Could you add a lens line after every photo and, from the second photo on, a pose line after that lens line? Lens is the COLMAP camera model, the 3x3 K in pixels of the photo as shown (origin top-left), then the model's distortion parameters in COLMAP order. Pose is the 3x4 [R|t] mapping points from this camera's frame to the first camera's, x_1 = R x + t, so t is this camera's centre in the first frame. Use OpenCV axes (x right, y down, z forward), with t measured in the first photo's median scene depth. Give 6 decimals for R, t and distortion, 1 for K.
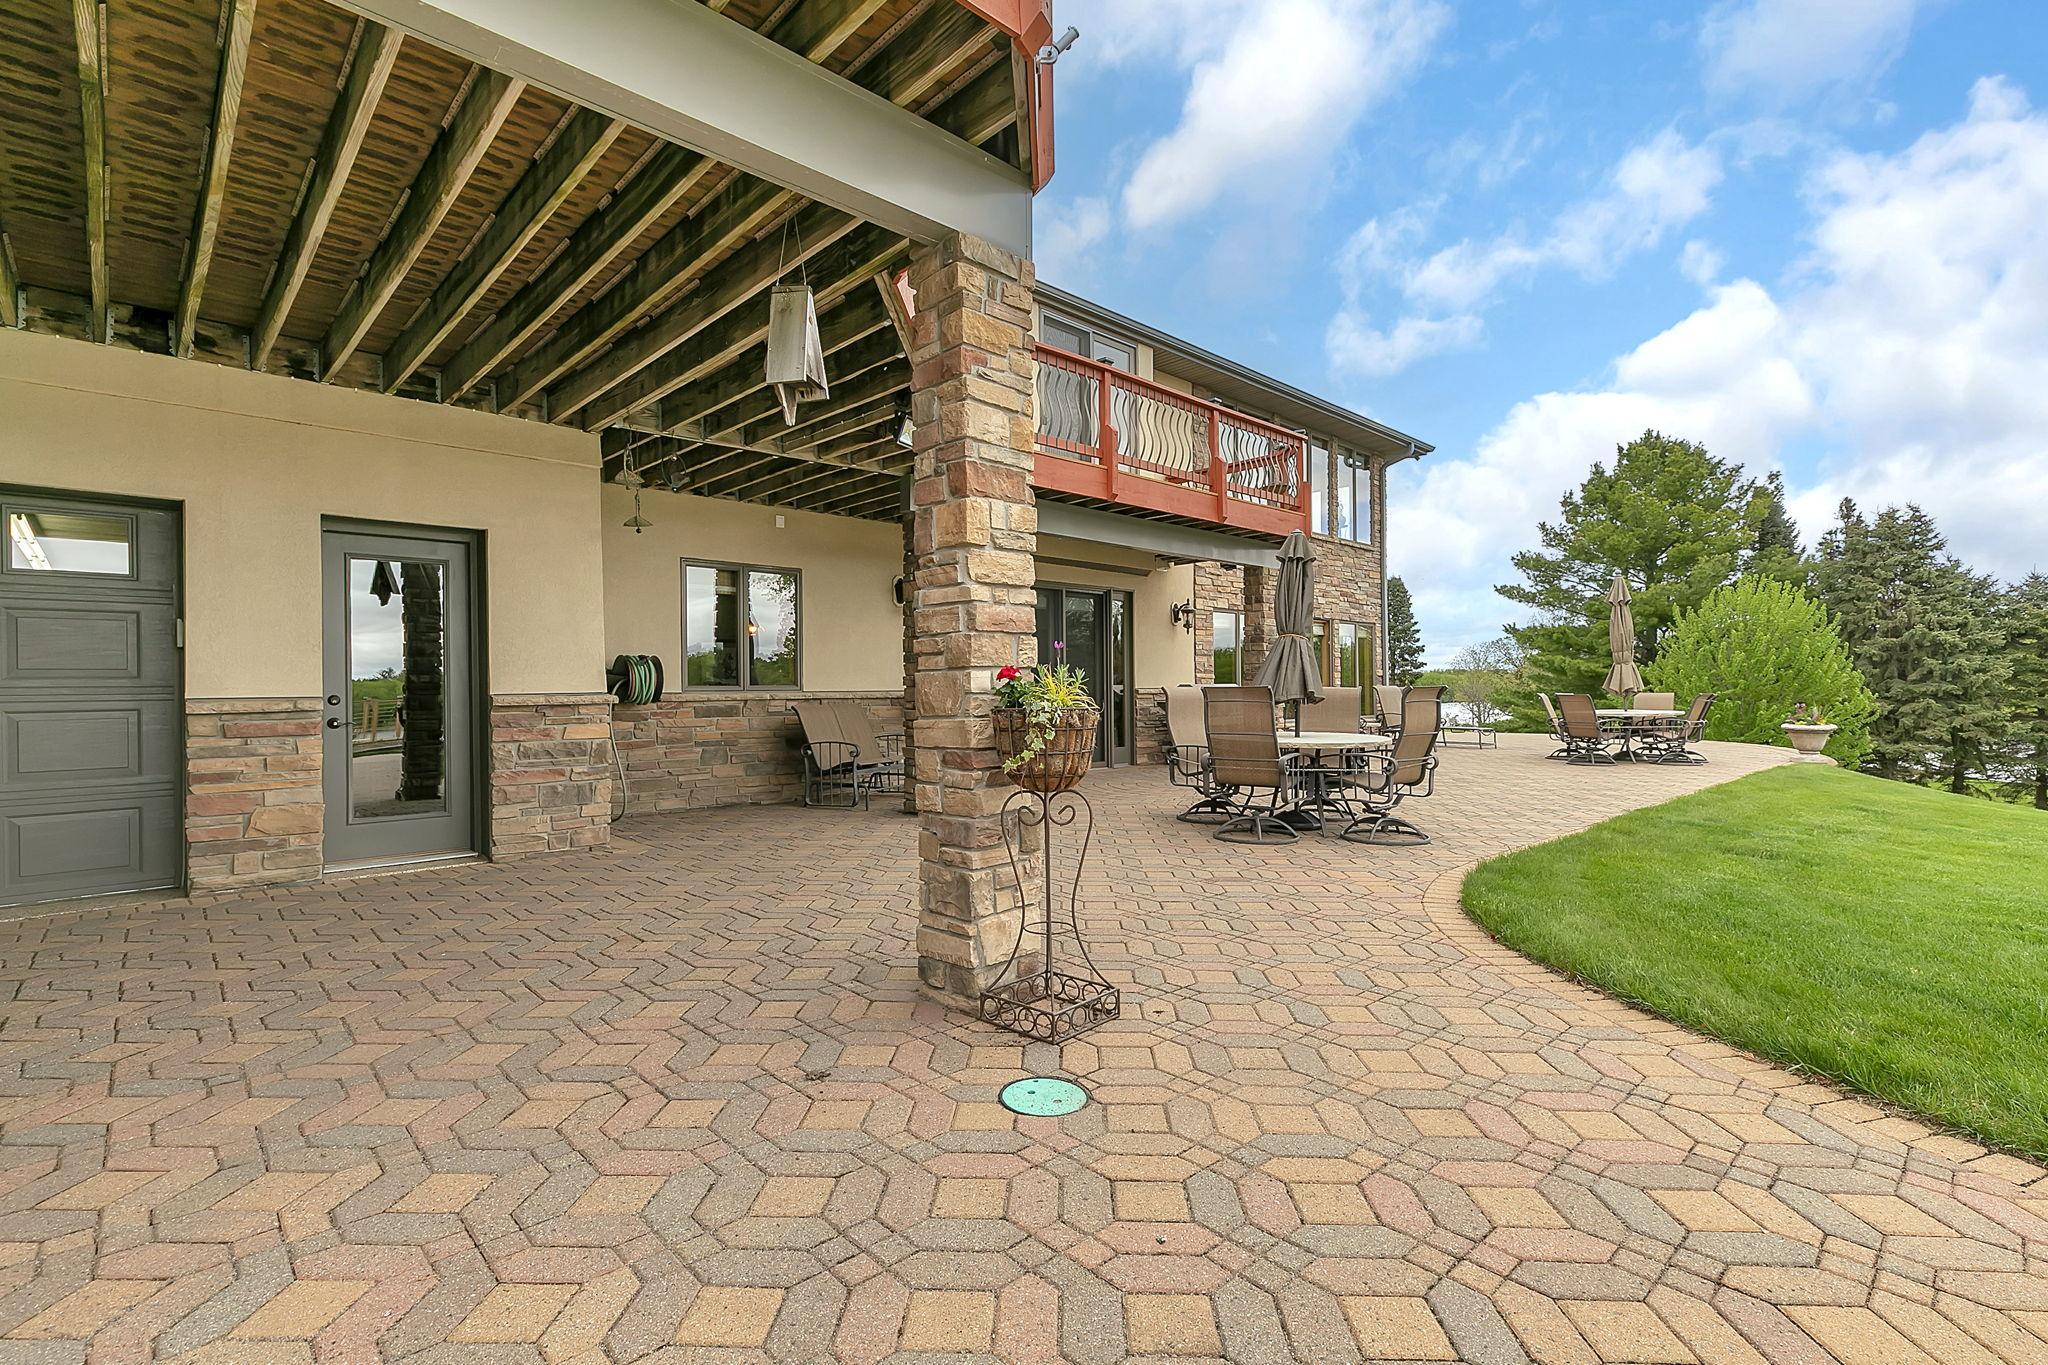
lens RADIAL K [[954.6, 0, 1023.9], [0, 954.6, 683.1], [0, 0, 1]] dist [-0.003766, -0.001493]
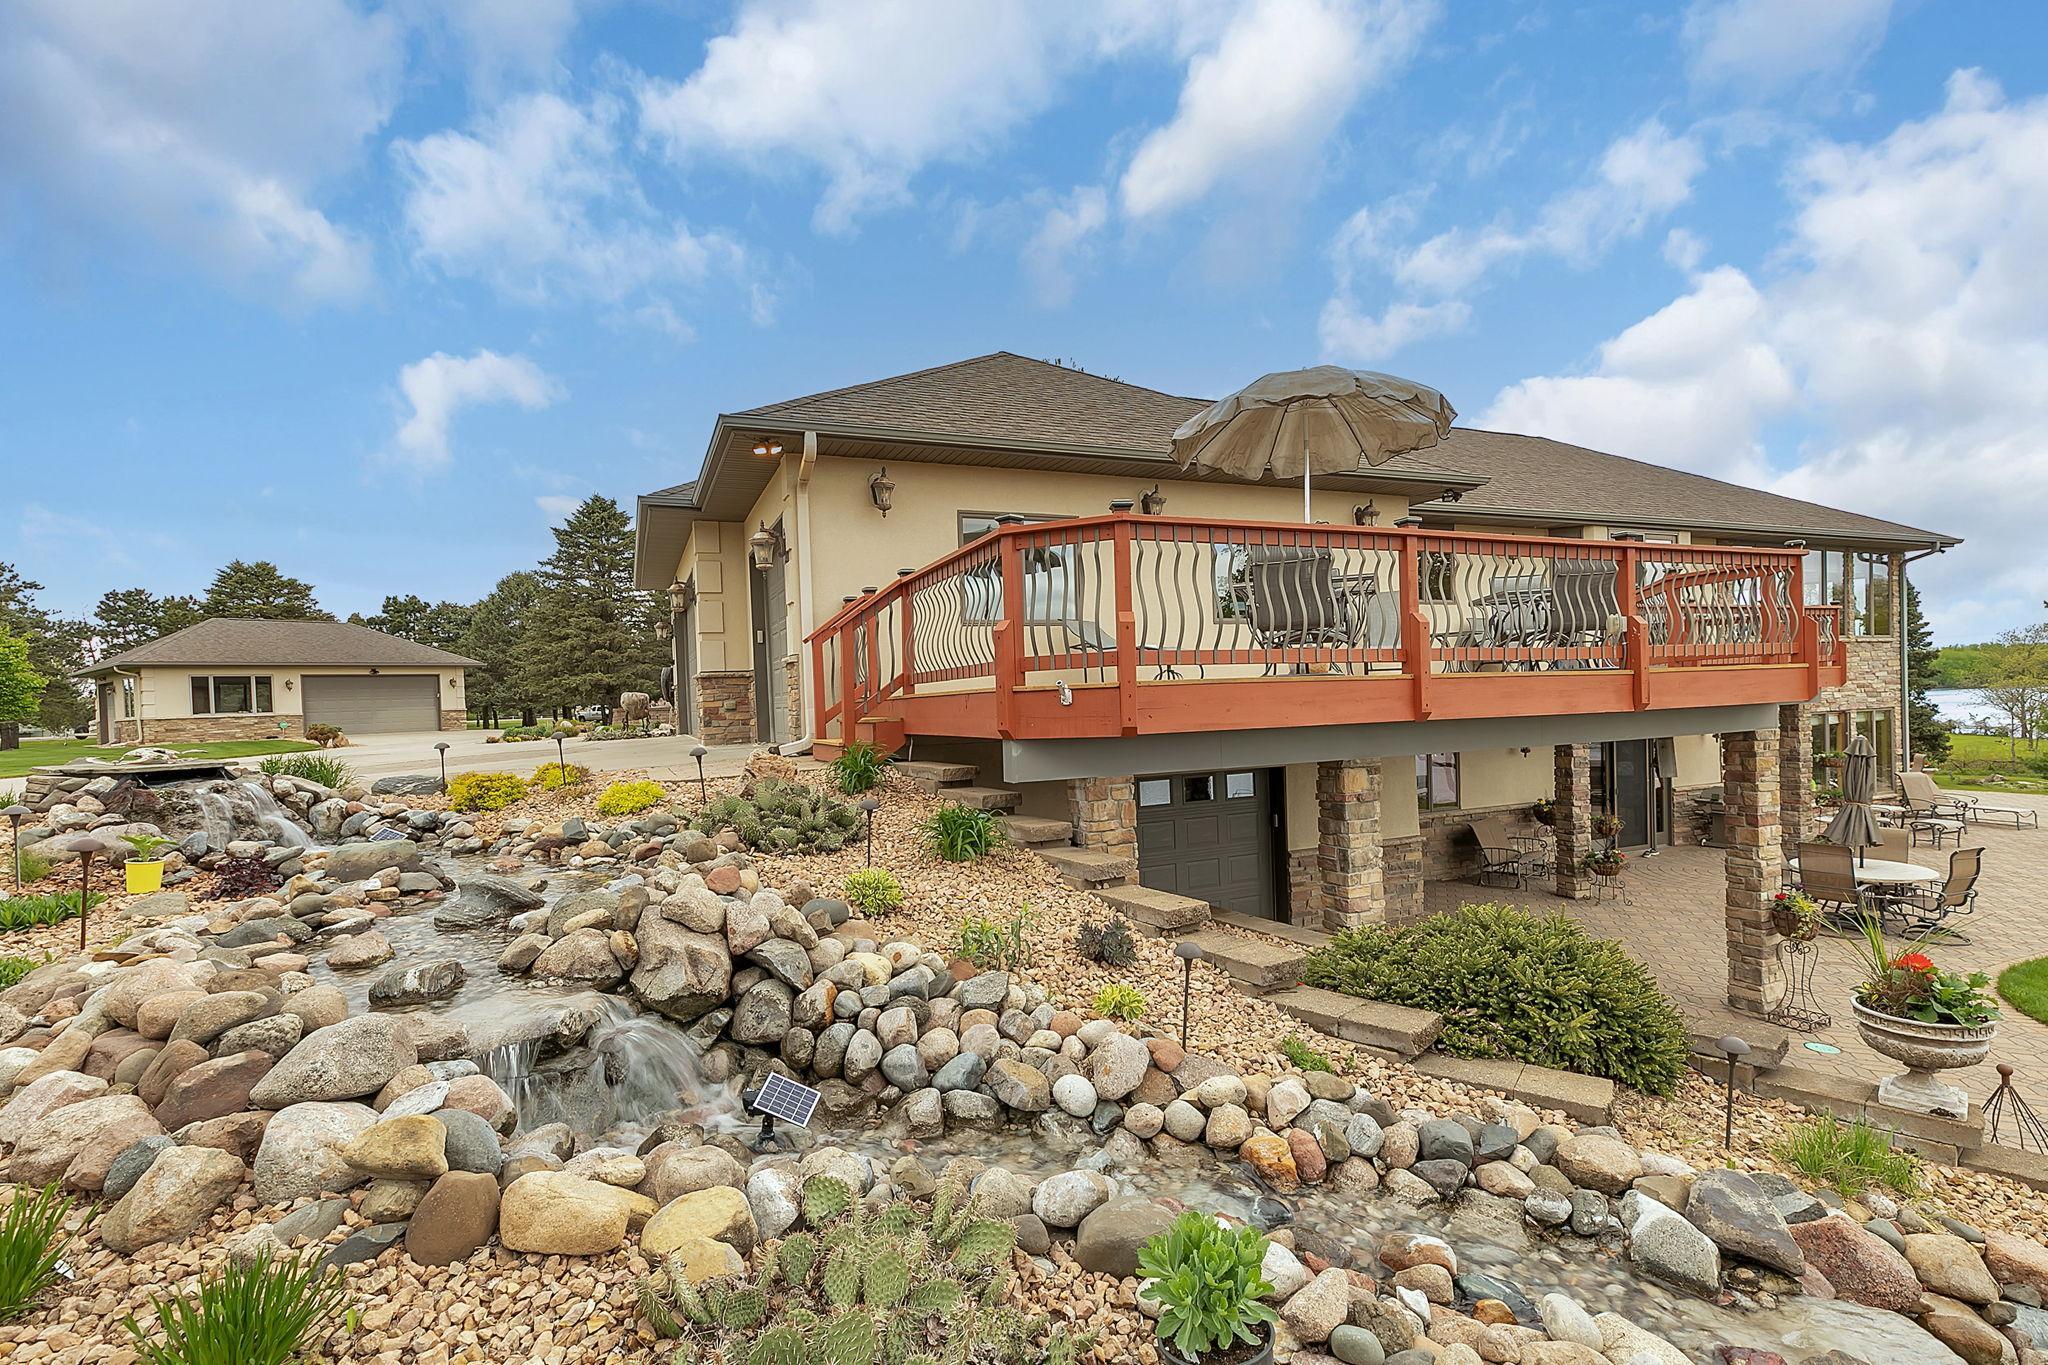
lens RADIAL K [[954.6, 0, 1009.6], [0, 954.6, 704.5], [0, 0, 1]] dist [-0.003766, -0.001493]
pose [[0.930785, -0.014556, -0.365278, -0.493192], [0.023702, 0.999507, 0.020567, -0.307871], [0.364799, -0.027801, 0.930671, -1.068638]]
